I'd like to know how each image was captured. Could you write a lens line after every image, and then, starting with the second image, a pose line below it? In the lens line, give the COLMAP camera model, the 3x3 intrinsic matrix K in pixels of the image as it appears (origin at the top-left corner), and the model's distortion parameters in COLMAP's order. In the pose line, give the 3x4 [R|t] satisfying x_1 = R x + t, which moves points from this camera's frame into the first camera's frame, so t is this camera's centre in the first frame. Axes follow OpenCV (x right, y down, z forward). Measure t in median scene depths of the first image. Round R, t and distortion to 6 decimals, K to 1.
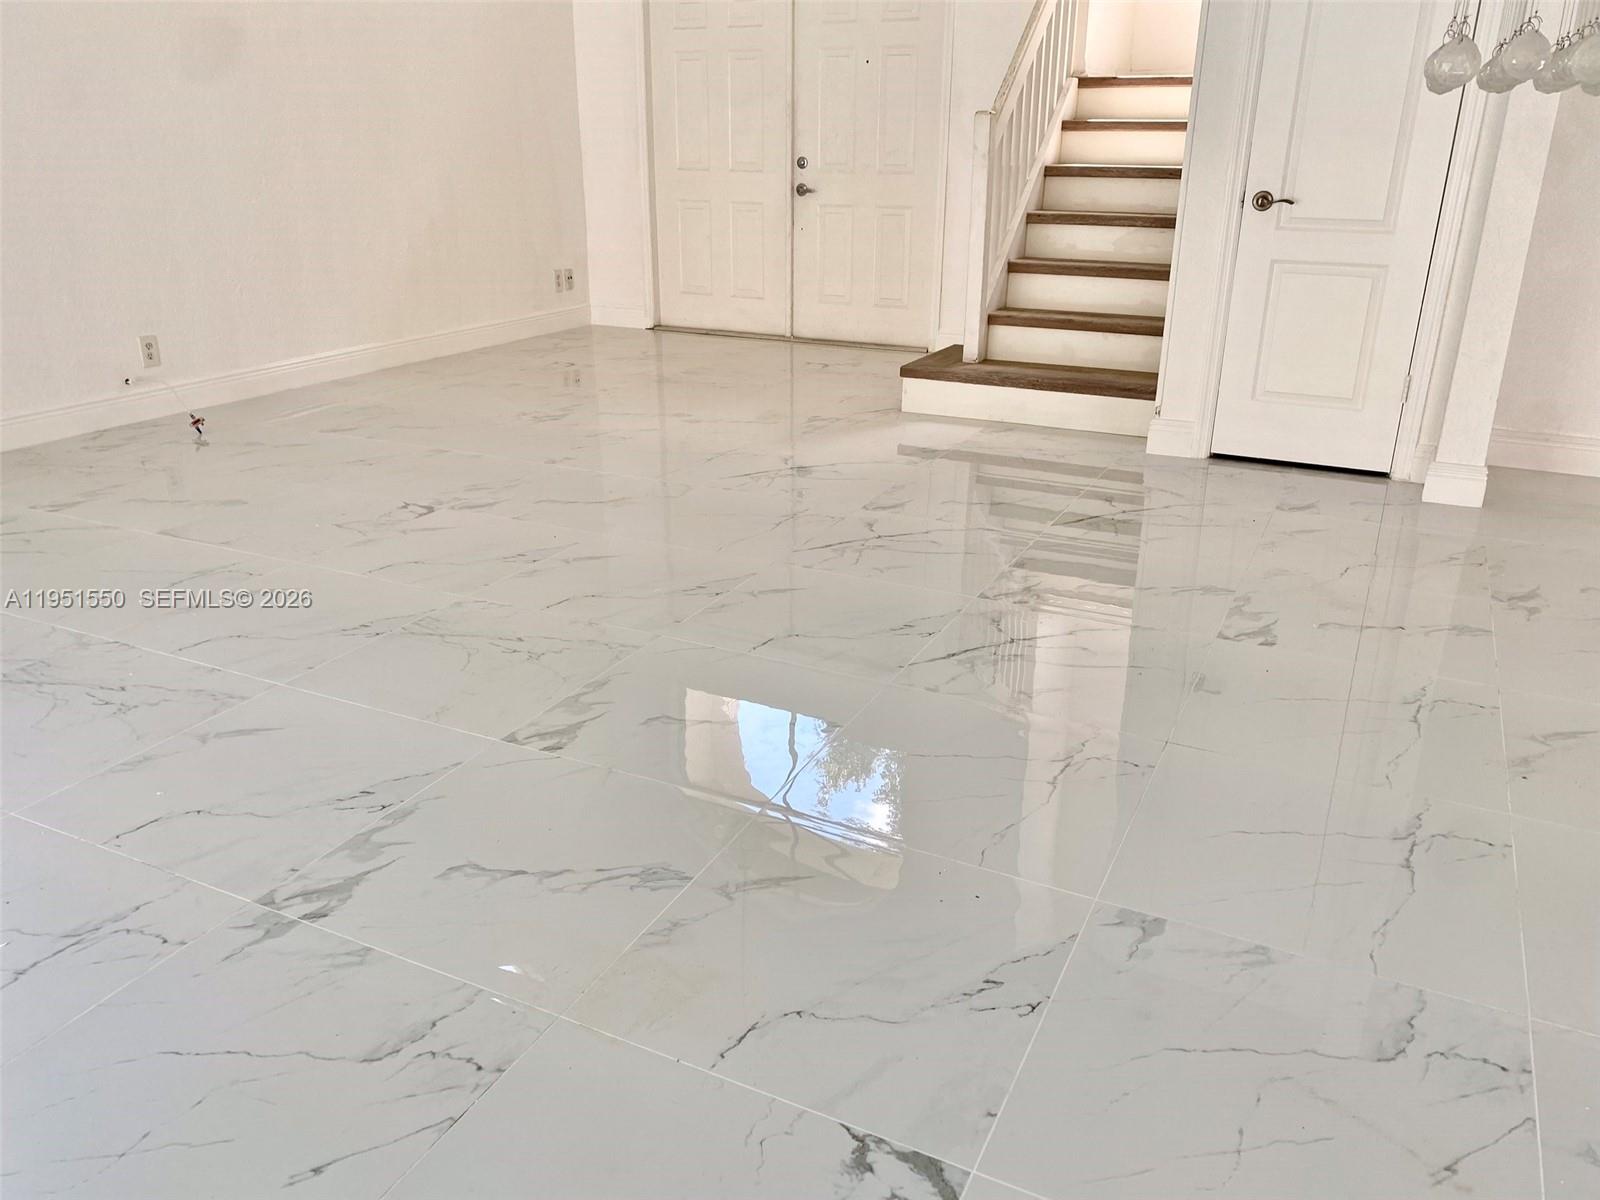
lens RADIAL K [[1221.3, 0, 778.6], [0, 1221.3, 596.6], [0, 0, 1]] dist [0.051439, -0.057887]
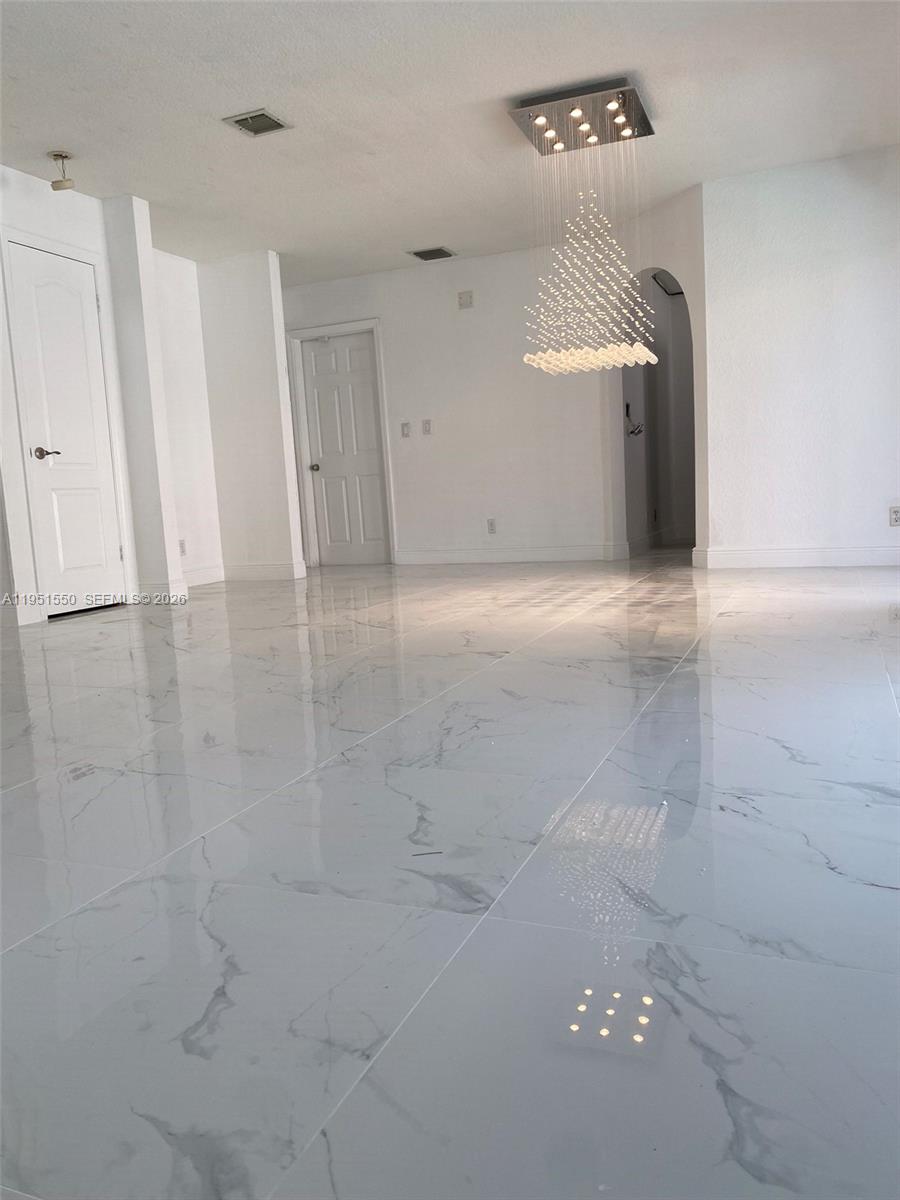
lens RADIAL K [[915.9, 0, 451.9], [0, 915.9, 601.3], [0, 0, 1]] dist [0.051439, -0.057887]
pose [[-0.078873, -0.108504, 0.990962, -0.691475], [0.410243, 0.902451, 0.131465, -0.068653], [-0.908559, 0.416904, -0.026666, 0.502280]]
